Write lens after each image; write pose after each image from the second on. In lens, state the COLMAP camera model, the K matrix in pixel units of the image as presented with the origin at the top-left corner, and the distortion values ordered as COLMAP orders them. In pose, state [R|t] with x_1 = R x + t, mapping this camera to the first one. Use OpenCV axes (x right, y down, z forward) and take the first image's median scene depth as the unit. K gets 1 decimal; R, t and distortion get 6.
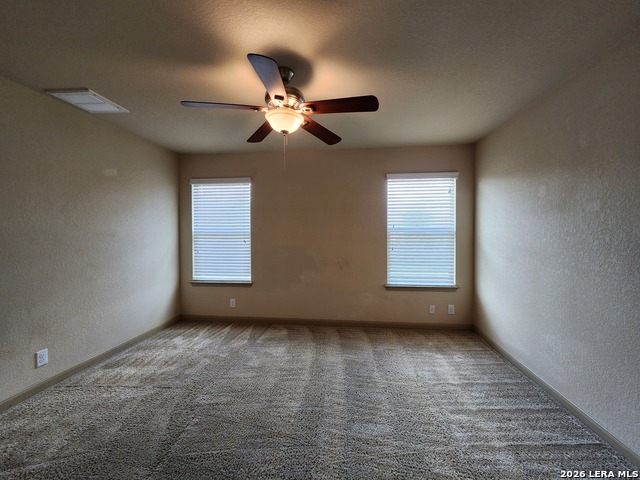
lens RADIAL K [[261.1, 0, 330.3], [0, 261.1, 241.7], [0, 0, 1]] dist [0.006916, -0.003708]
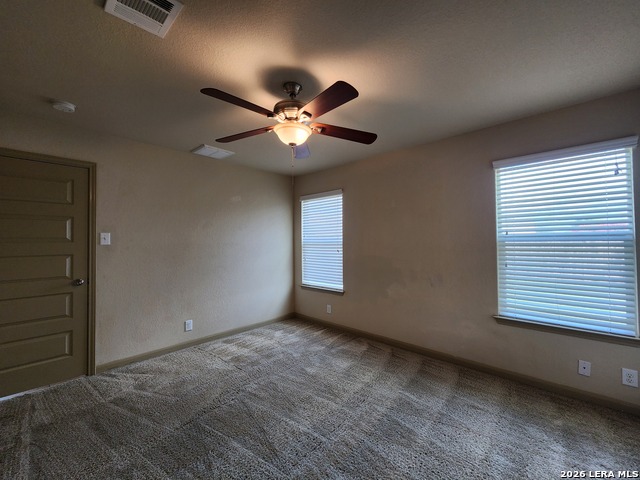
lens RADIAL K [[261.1, 0, 309.8], [0, 261.1, 239.3], [0, 0, 1]] dist [0.006916, -0.003708]
pose [[0.802816, -0.008995, -0.596159, 0.246703], [-0.017450, 0.999103, -0.038573, -0.005682], [0.595971, 0.041370, 0.801940, 0.120273]]
